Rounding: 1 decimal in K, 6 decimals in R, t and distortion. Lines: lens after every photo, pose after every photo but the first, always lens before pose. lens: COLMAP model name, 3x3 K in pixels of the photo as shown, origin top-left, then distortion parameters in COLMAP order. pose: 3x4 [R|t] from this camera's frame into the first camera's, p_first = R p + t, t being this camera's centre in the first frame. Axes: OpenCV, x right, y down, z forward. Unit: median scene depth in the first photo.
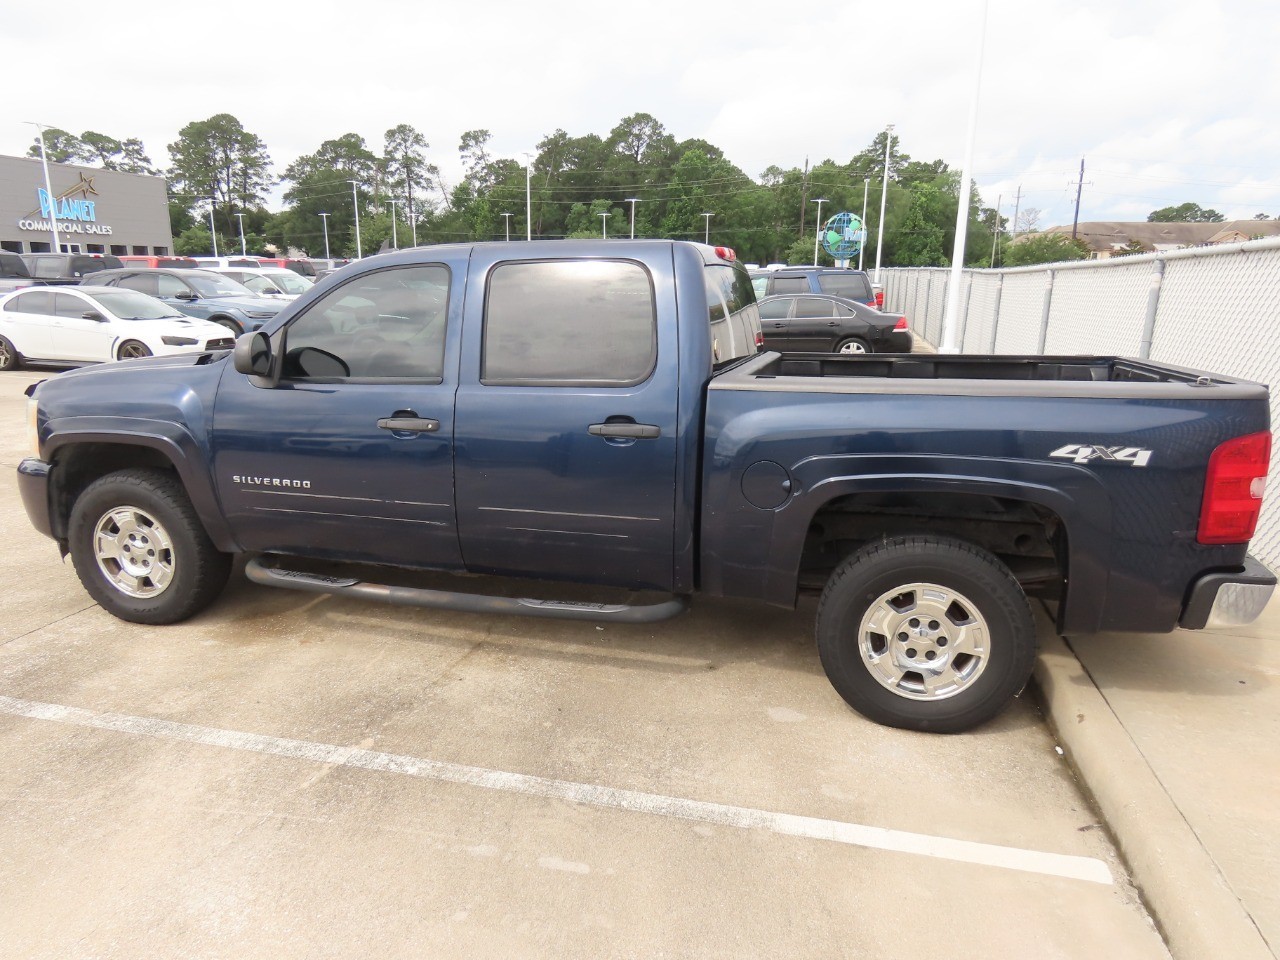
lens RADIAL K [[814.2, 0, 645.5], [0, 814.2, 475.6], [0, 0, 1]] dist [-0.000849, -0.005099]
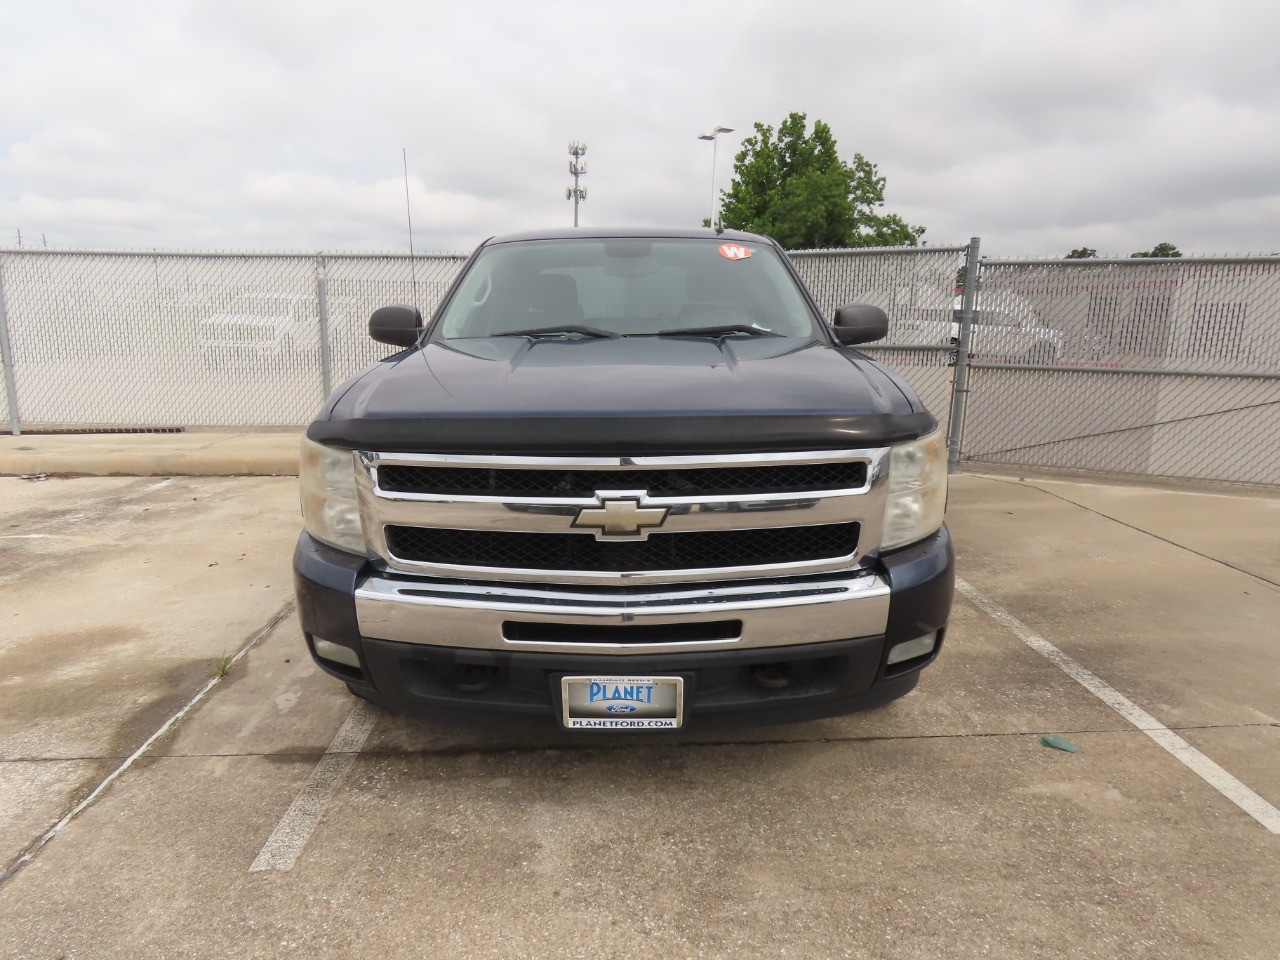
lens RADIAL K [[814.2, 0, 643.1], [0, 814.2, 477.0], [0, 0, 1]] dist [-0.000849, -0.005099]
pose [[-0.265506, -0.204689, 0.942130, -1.272956], [0.203094, 0.943400, 0.262199, -0.260826], [-0.942475, 0.260956, -0.208908, 1.347491]]
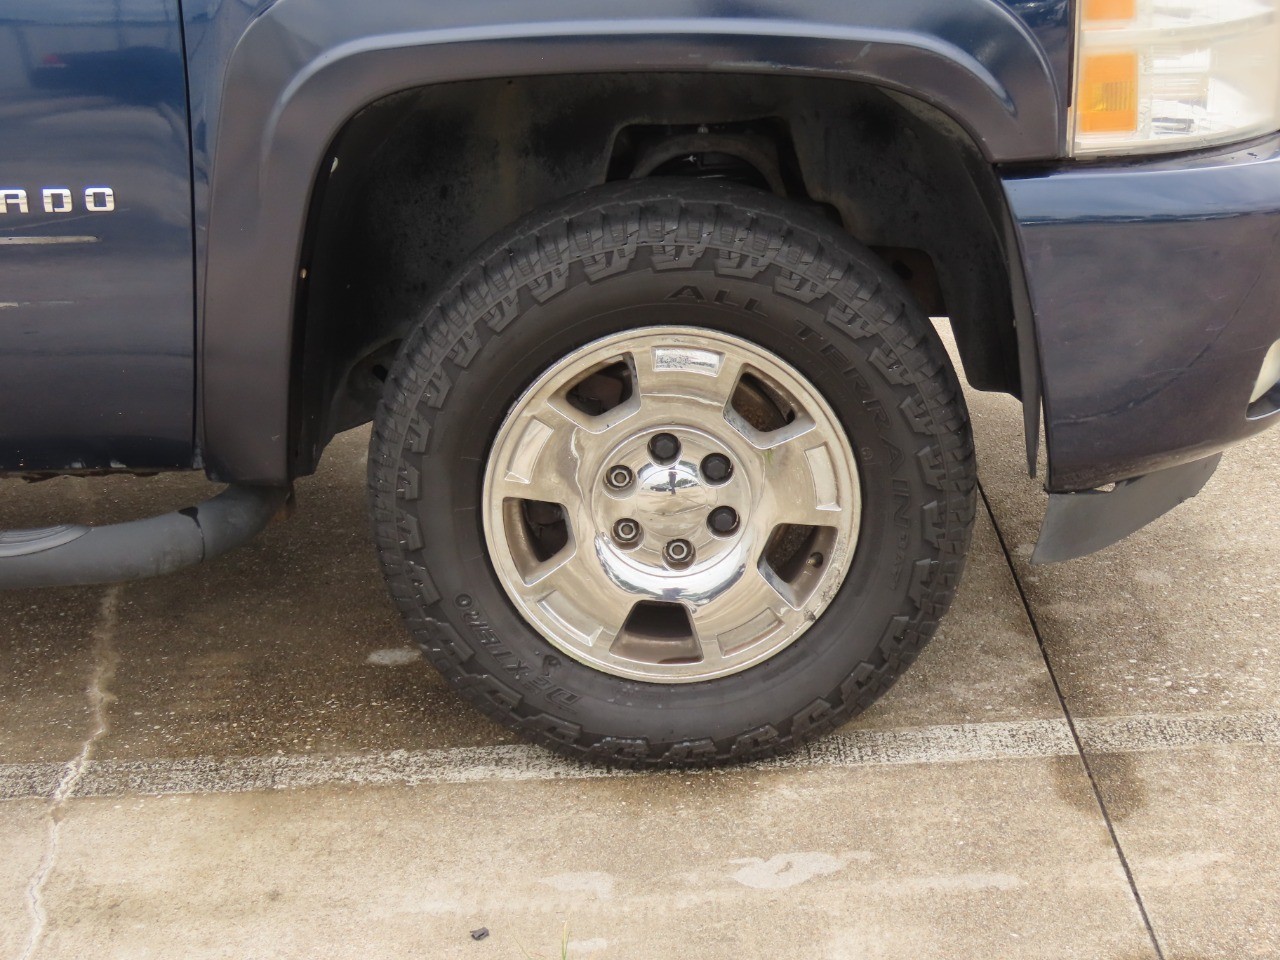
lens RADIAL K [[2325.4, 0, 643.8], [0, 2325.4, 471.5], [0, 0, 1]] dist [-0.012740, 0.000000]
pose [[-0.978478, 0.096463, -0.182416, -0.360586], [-0.010585, 0.859382, 0.511225, -0.383964], [0.206080, 0.502153, -0.839865, 2.062821]]
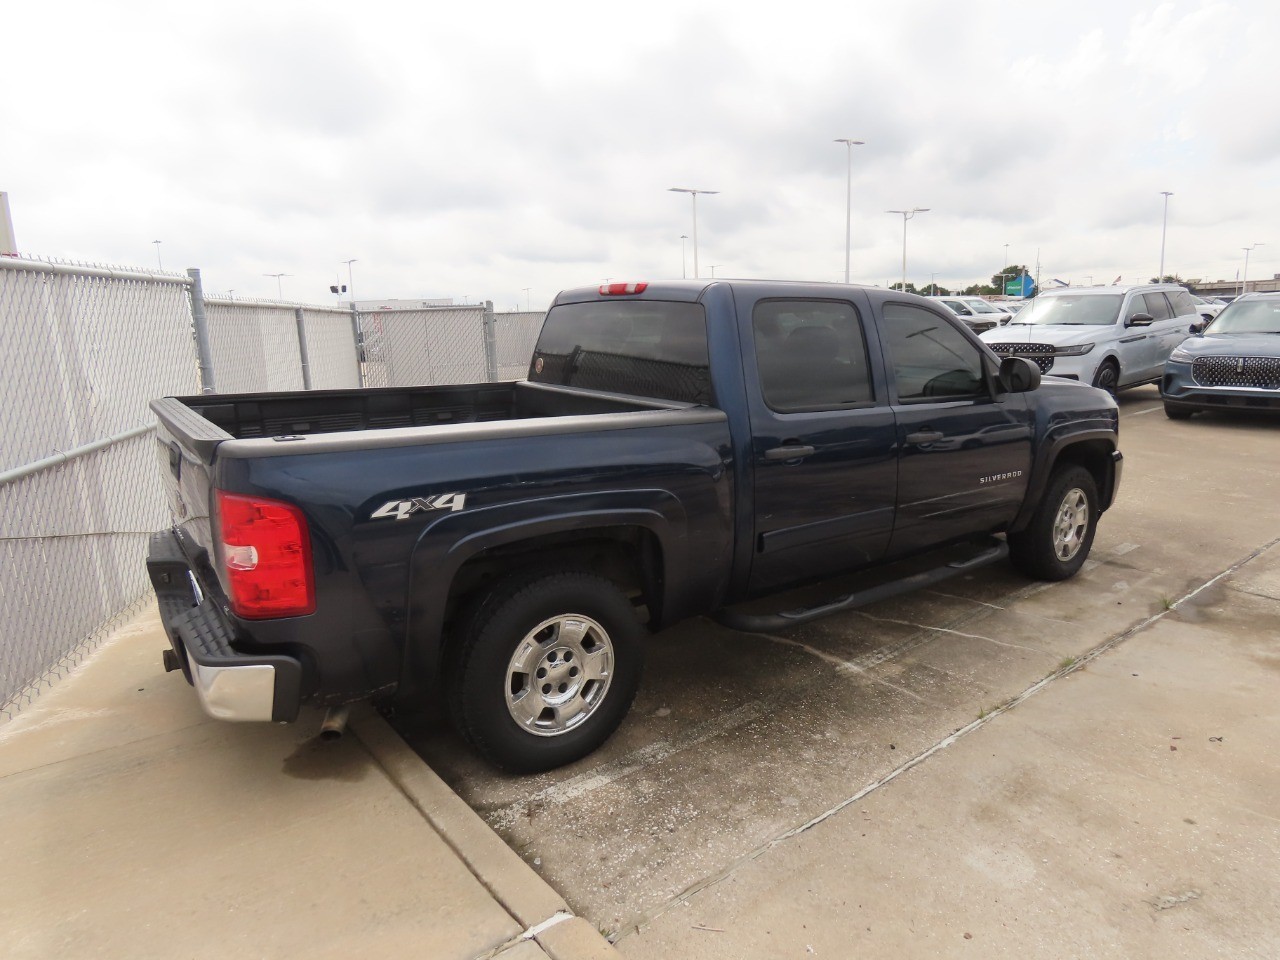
lens RADIAL K [[814.2, 0, 644.5], [0, 814.2, 483.1], [0, 0, 1]] dist [-0.000849, -0.005099]
pose [[-0.632399, 0.154520, -0.759075, 0.891504], [-0.161794, 0.931944, 0.324503, -0.373314], [0.757558, 0.328030, -0.564360, 1.655350]]
